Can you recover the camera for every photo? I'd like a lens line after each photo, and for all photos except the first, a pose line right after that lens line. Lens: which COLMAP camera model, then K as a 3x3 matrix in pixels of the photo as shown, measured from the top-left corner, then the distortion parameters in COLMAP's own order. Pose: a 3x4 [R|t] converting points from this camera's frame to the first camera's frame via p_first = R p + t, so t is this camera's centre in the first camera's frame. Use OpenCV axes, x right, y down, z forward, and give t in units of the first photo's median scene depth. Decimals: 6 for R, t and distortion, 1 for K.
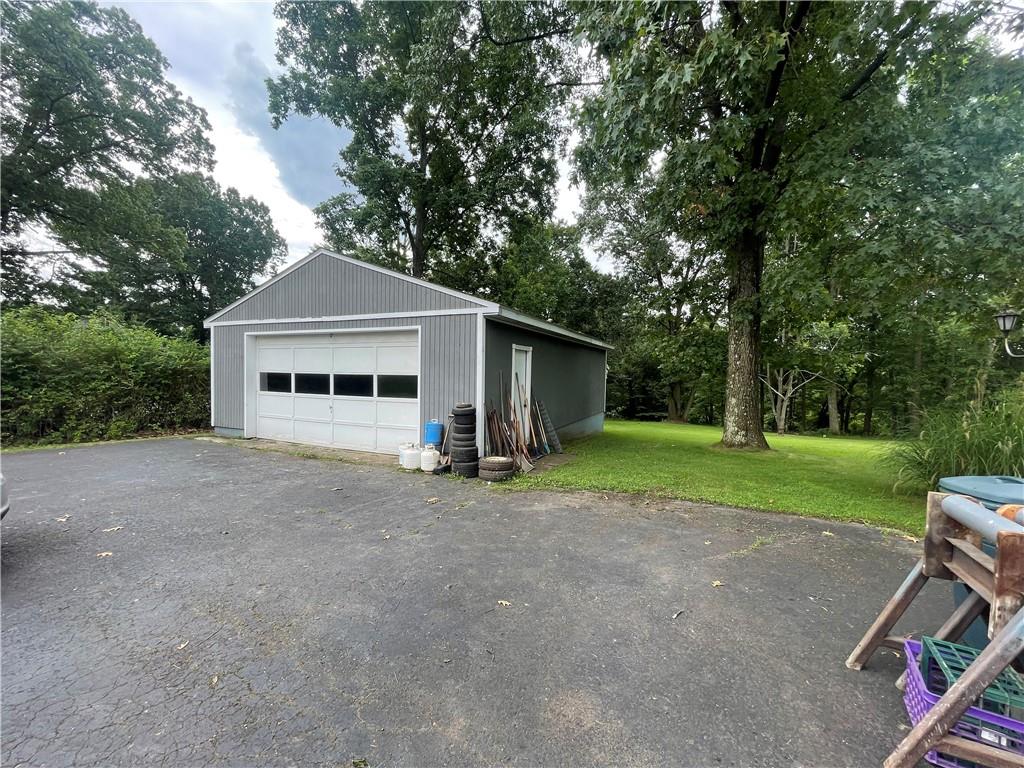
lens RADIAL K [[412.7, 0, 511.8], [0, 412.7, 386.2], [0, 0, 1]] dist [-0.003985, -0.000189]
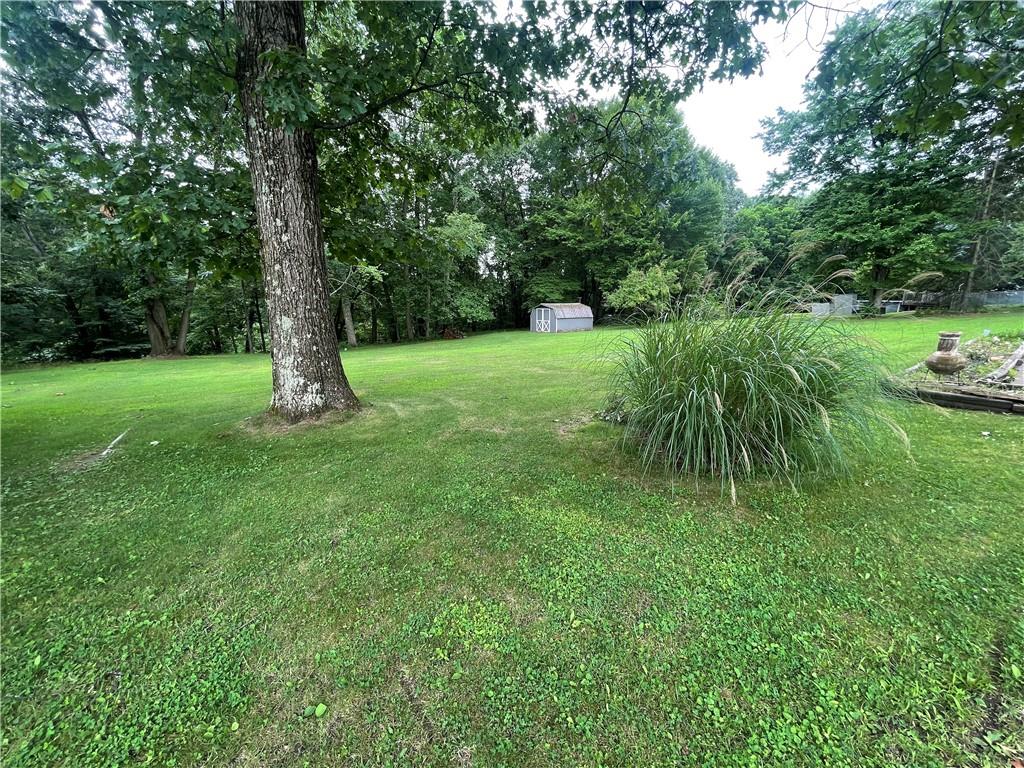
lens RADIAL K [[412.7, 0, 511.5], [0, 412.7, 383.8], [0, 0, 1]] dist [-0.003985, -0.000189]
pose [[0.474912, -0.199880, 0.857033, 0.066782], [0.031478, 0.977100, 0.210439, 0.003477], [-0.879470, -0.072963, 0.470329, 0.150594]]
